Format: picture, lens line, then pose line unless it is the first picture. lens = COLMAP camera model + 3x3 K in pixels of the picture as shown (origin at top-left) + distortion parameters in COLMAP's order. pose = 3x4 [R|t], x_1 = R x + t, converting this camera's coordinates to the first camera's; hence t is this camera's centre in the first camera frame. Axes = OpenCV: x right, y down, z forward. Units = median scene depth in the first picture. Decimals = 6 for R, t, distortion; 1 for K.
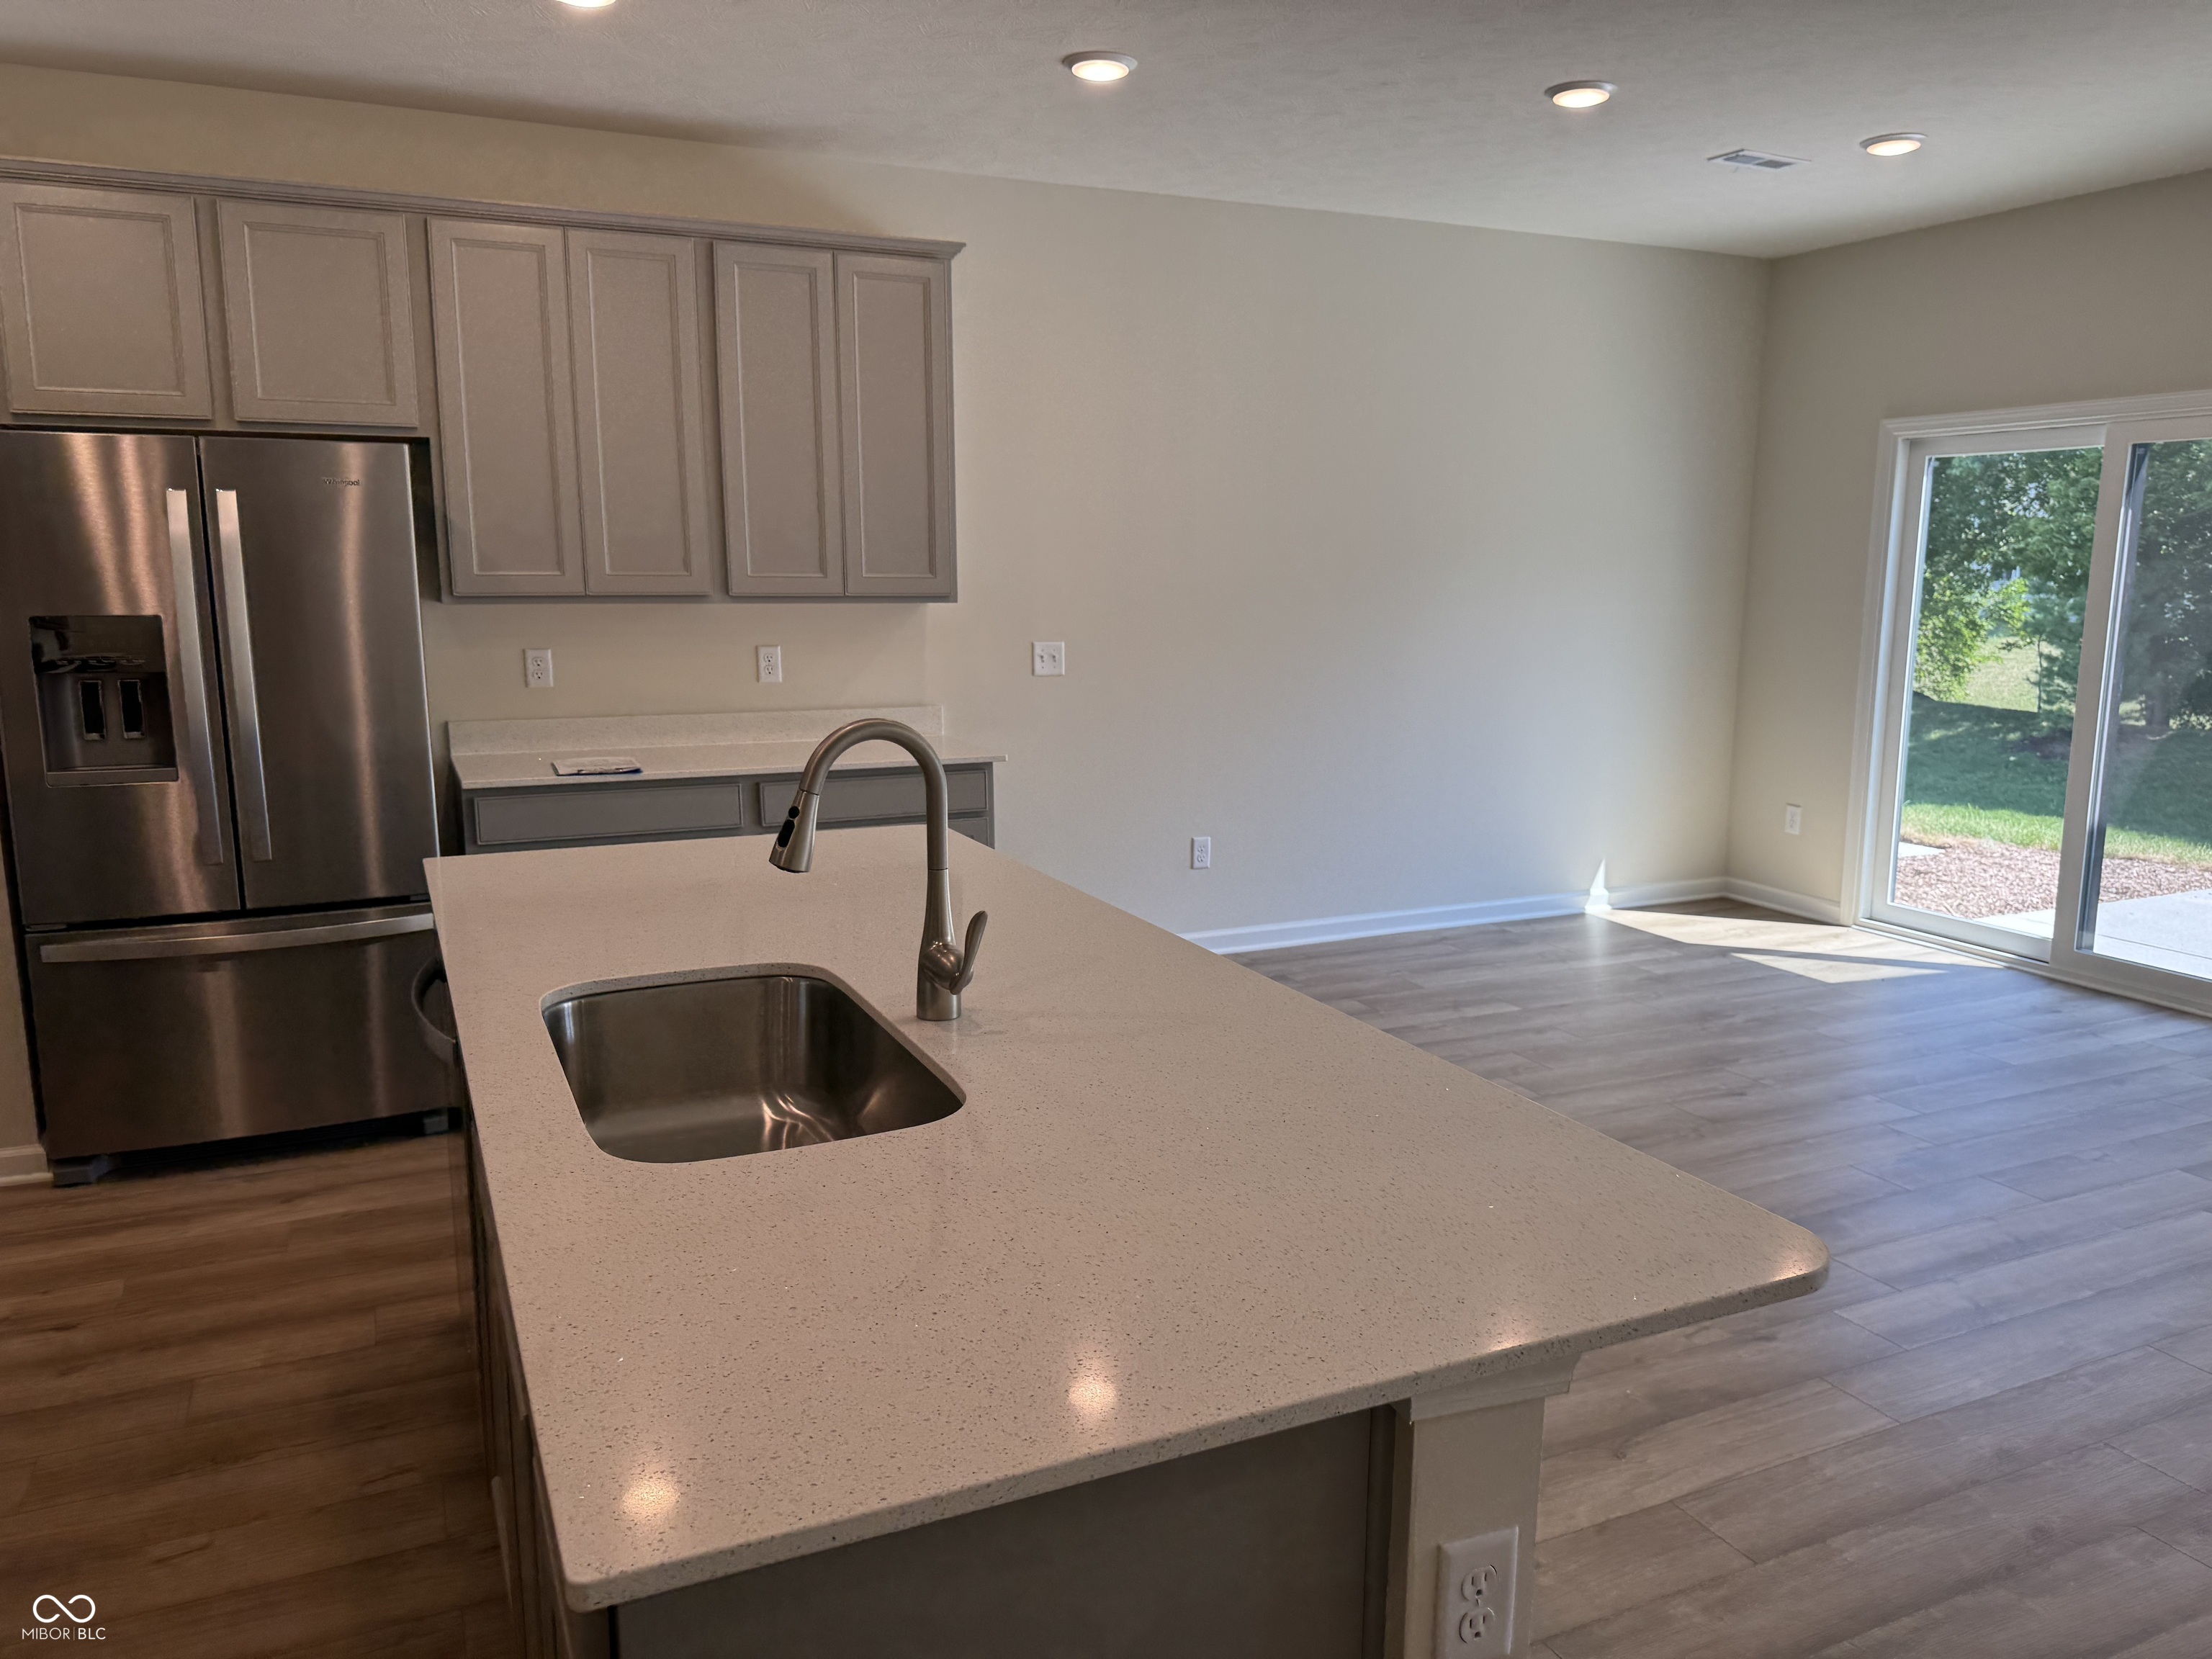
lens RADIAL K [[1566.3, 0, 1106.0], [0, 1566.3, 829.5], [0, 0, 1]] dist [0.107565, -0.135932]
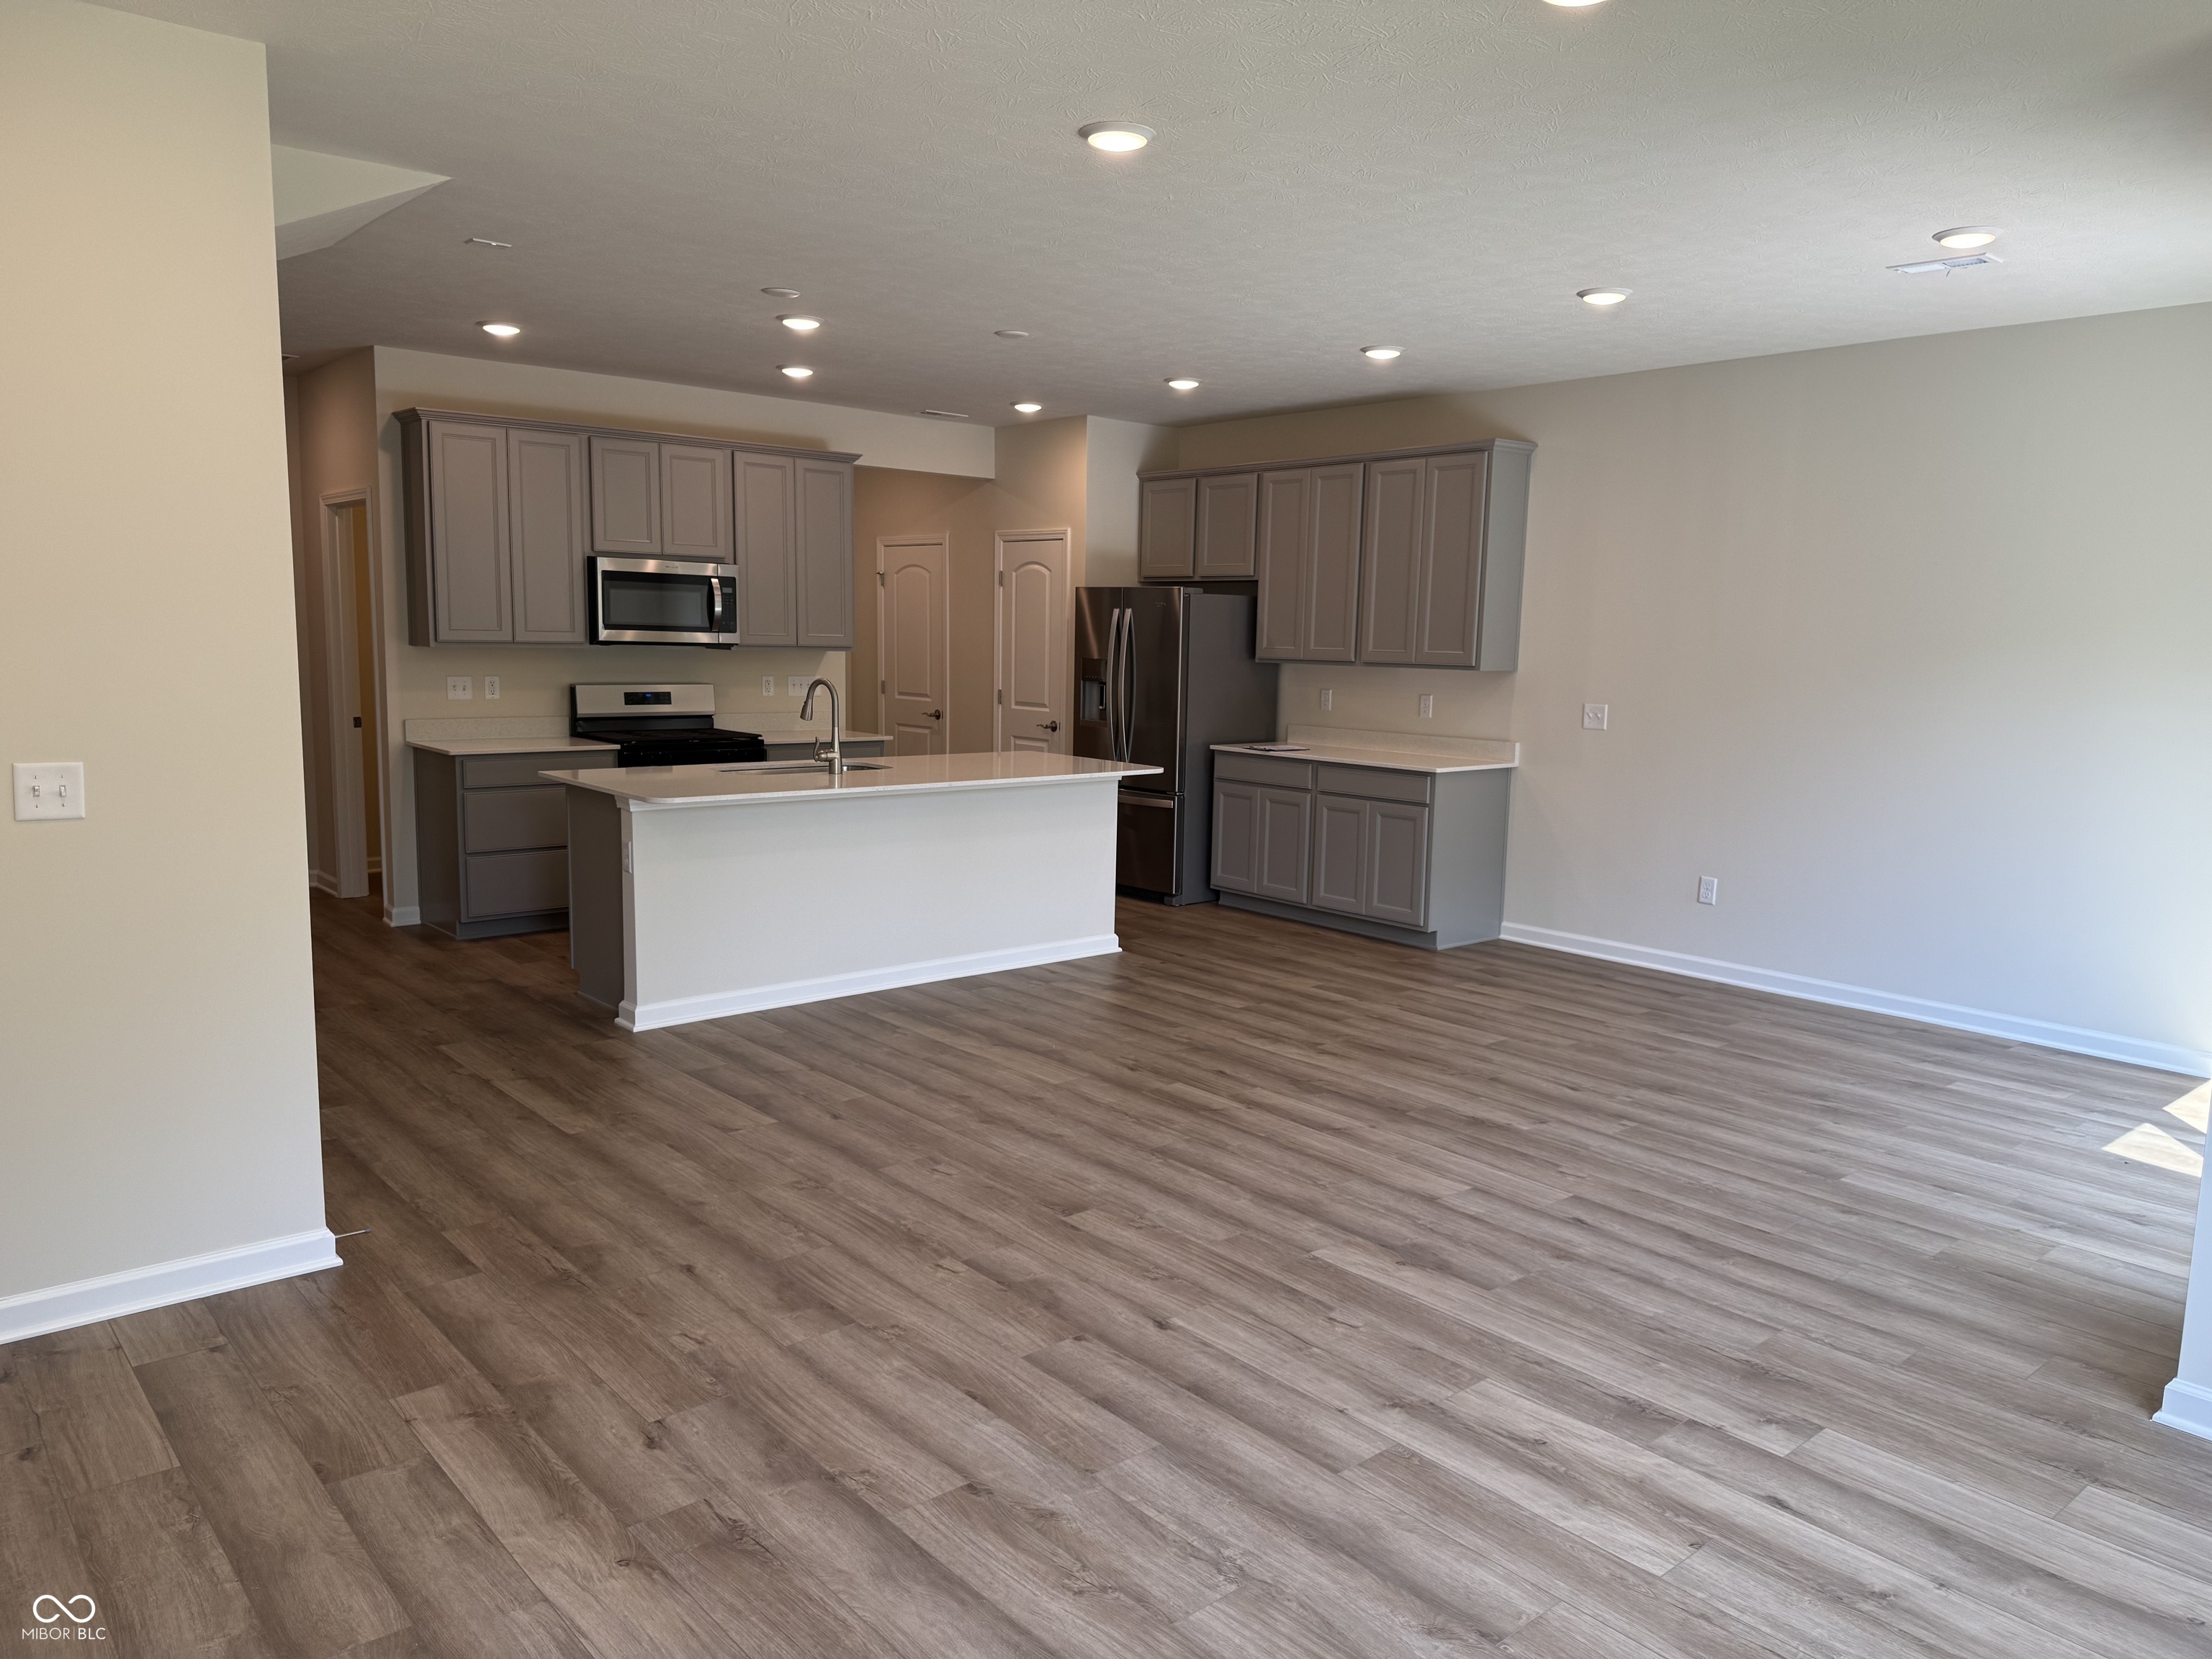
lens RADIAL K [[1529.6, 0, 1142.5], [0, 1529.6, 827.3], [0, 0, 1]] dist [0.112462, -0.001056]
pose [[0.286754, 0.128193, -0.949389, 1.245488], [-0.182695, 0.980137, 0.077163, -0.052923], [0.940423, 0.151322, 0.304478, 0.273274]]
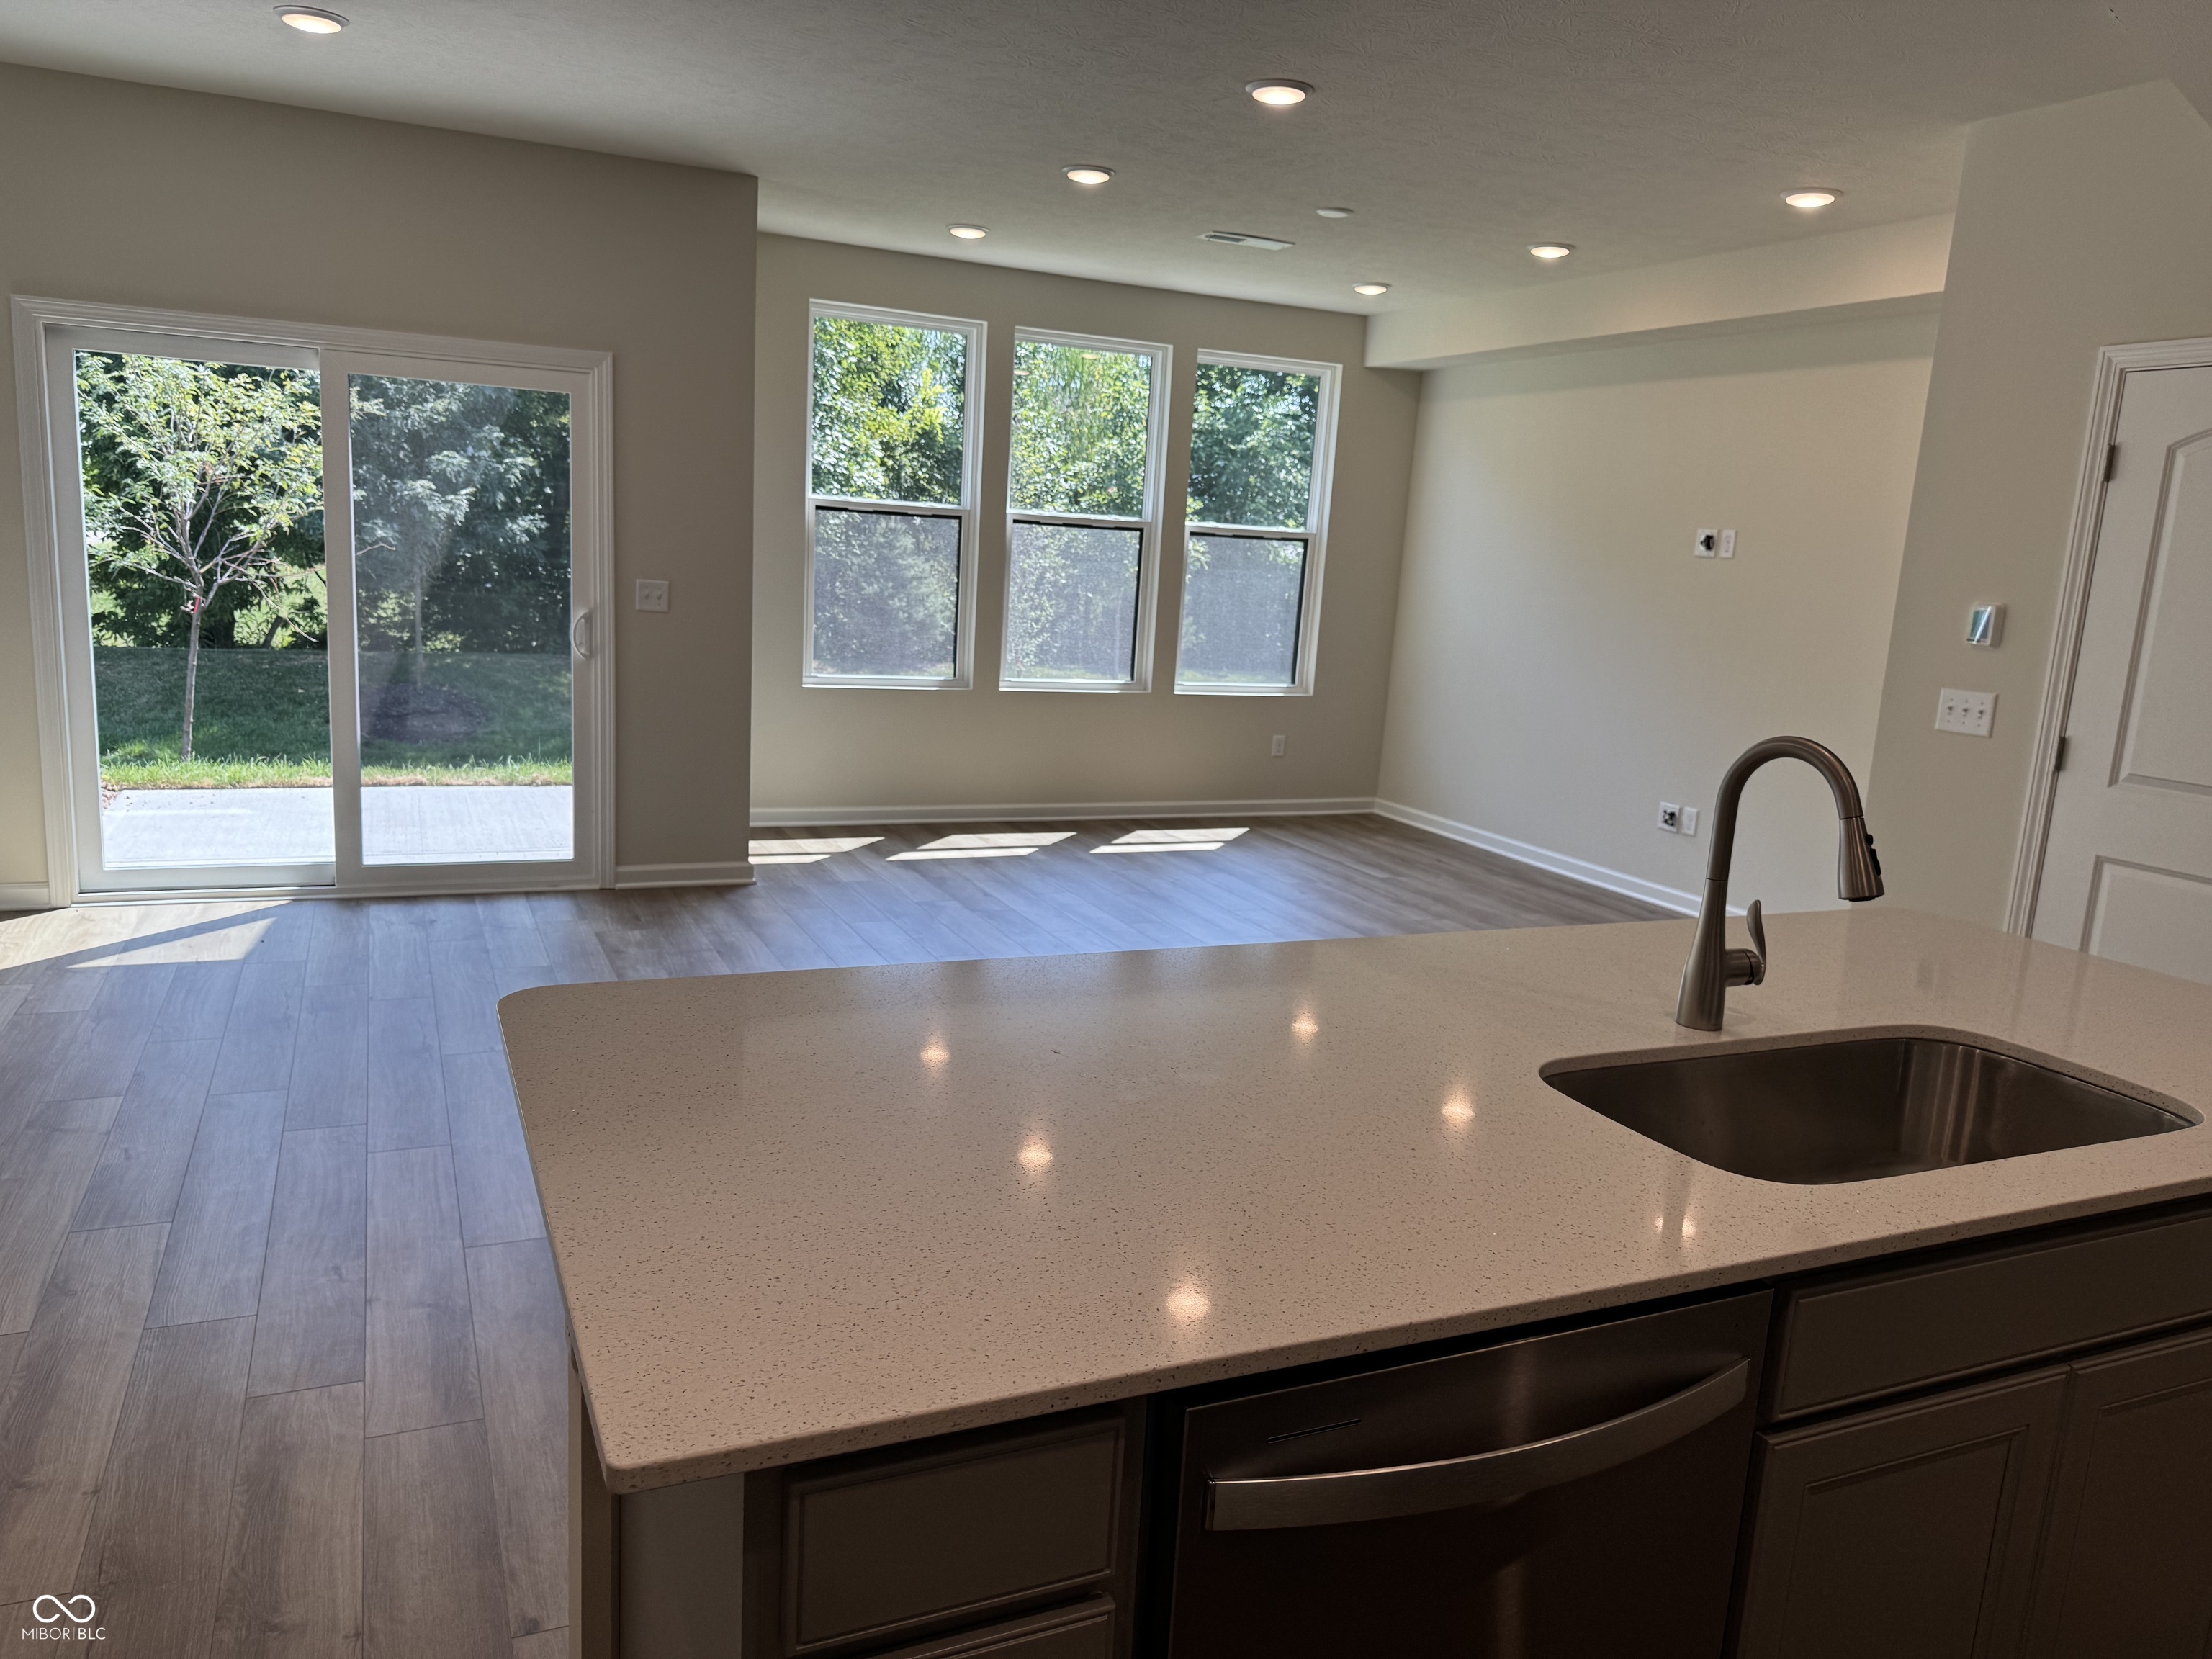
lens RADIAL K [[1569.2, 0, 1106.0], [0, 1569.2, 829.5], [0, 0, 1]] dist [0.000615, -0.003179]
pose [[0.008058, -0.183810, 0.982929, -0.435114], [0.107653, 0.977407, 0.181895, -0.091575], [-0.994156, 0.104349, 0.027664, 0.549910]]
